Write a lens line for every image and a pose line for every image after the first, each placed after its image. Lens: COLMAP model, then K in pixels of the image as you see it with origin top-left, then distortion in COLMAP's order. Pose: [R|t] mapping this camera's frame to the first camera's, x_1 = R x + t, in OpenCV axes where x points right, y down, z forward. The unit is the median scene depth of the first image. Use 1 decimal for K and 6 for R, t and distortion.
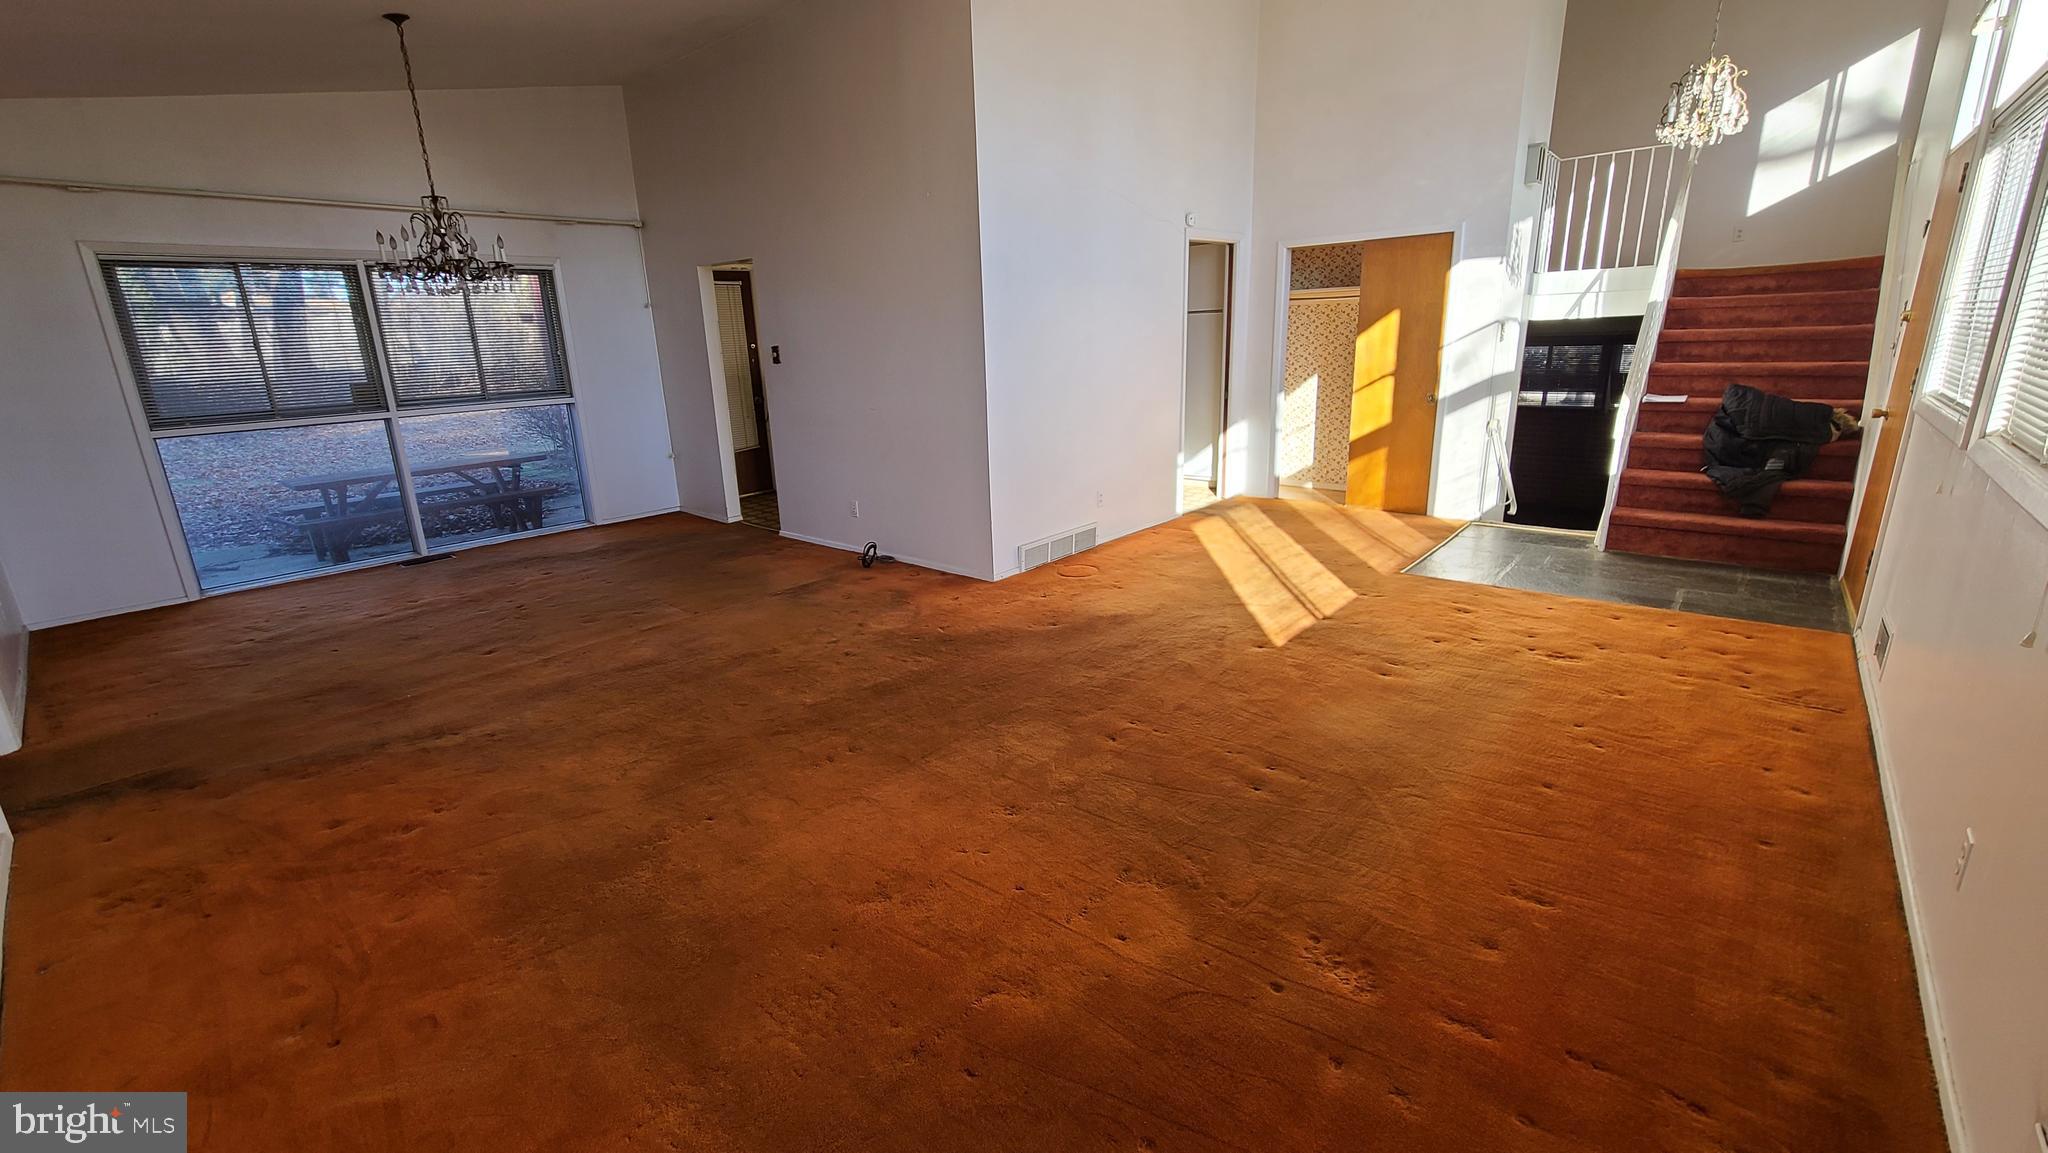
lens RADIAL K [[841.4, 0, 1028.6], [0, 841.4, 575.9], [0, 0, 1]] dist [-0.002193, -0.000828]
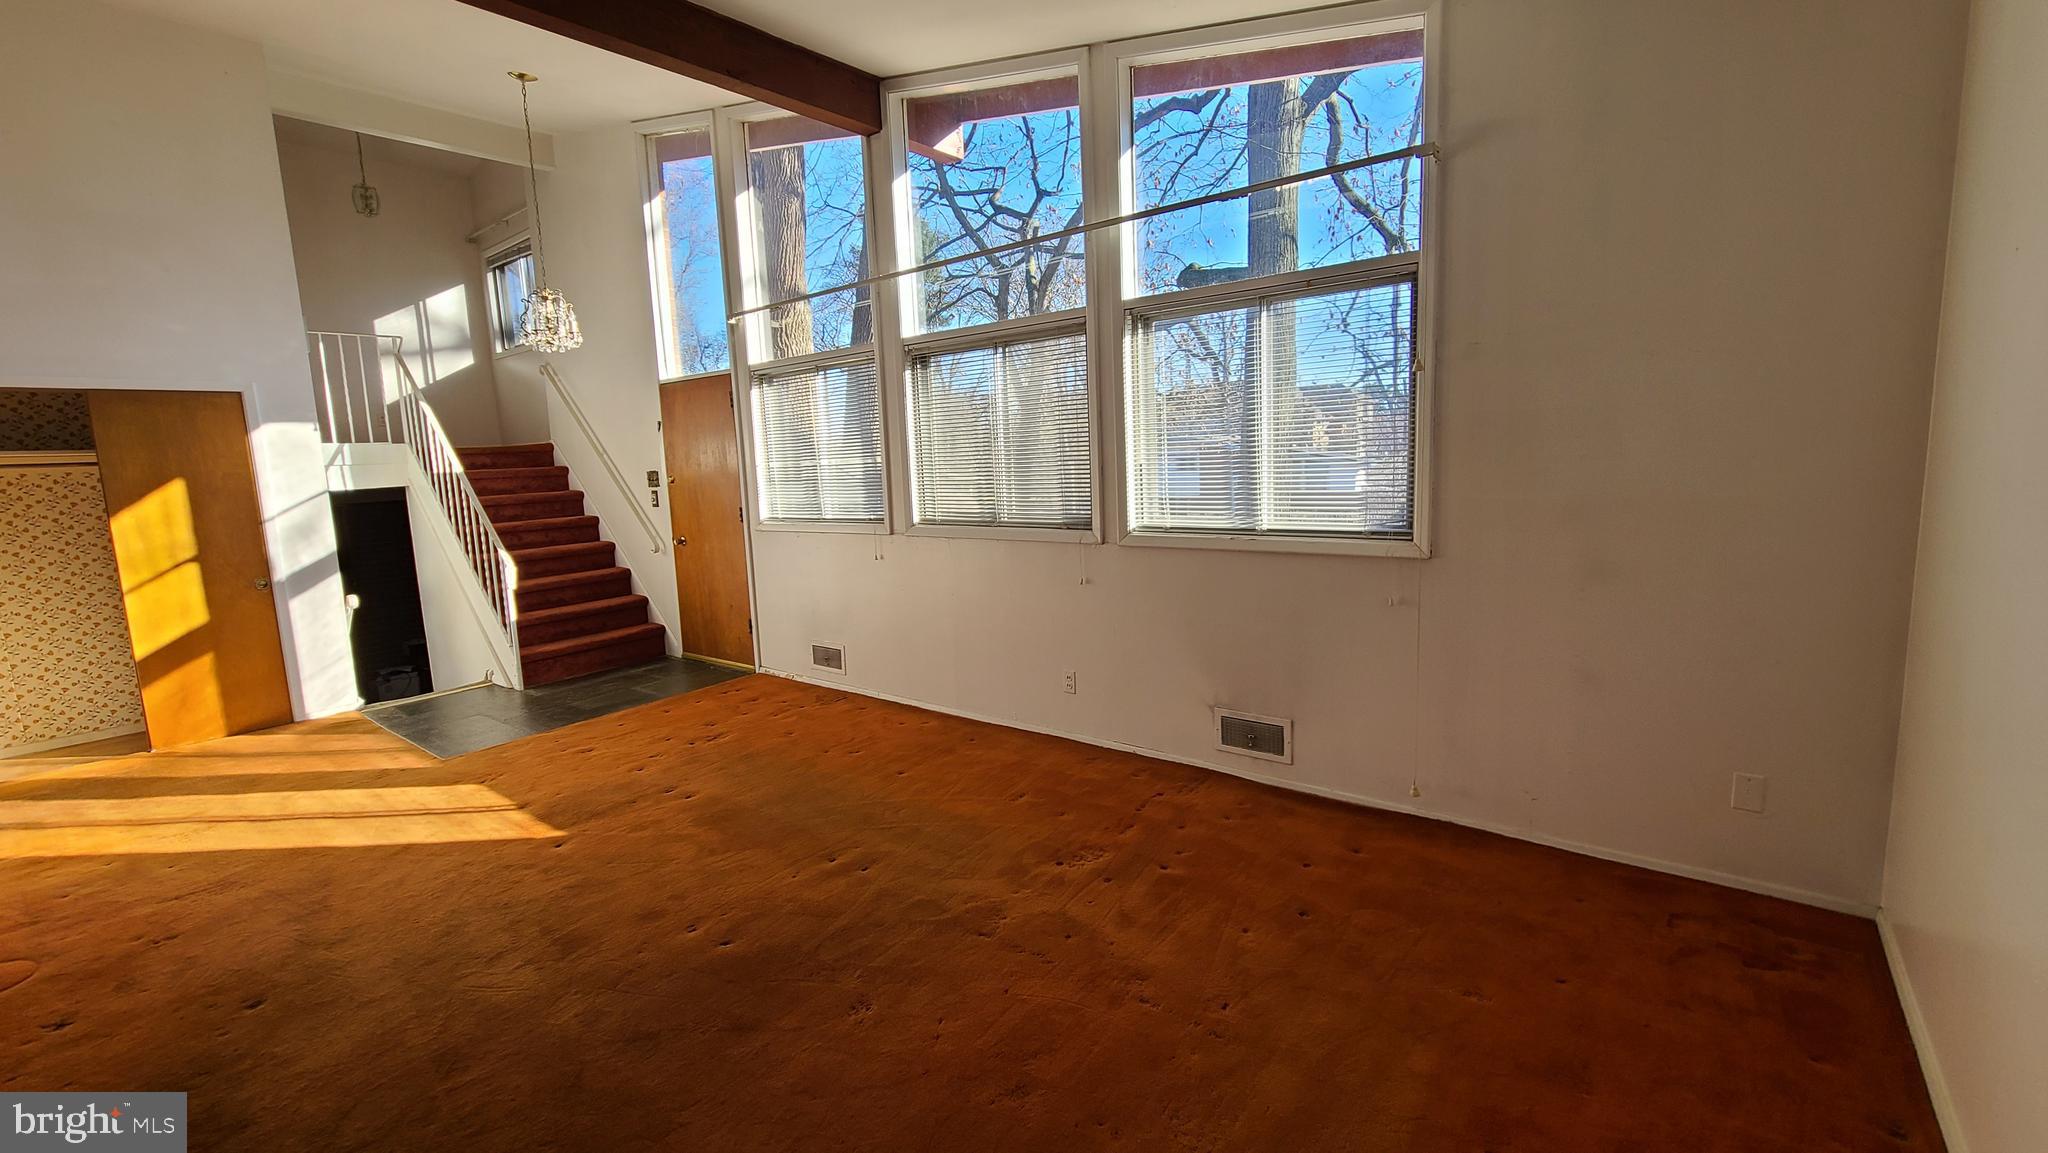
lens RADIAL K [[841.4, 0, 1014.7], [0, 841.4, 557.4], [0, 0, 1]] dist [-0.002193, -0.000828]
pose [[-0.038617, -0.085000, 0.995632, -0.464726], [0.317910, 0.943560, 0.092885, -0.100917], [-0.947334, 0.320109, -0.009415, 0.393121]]
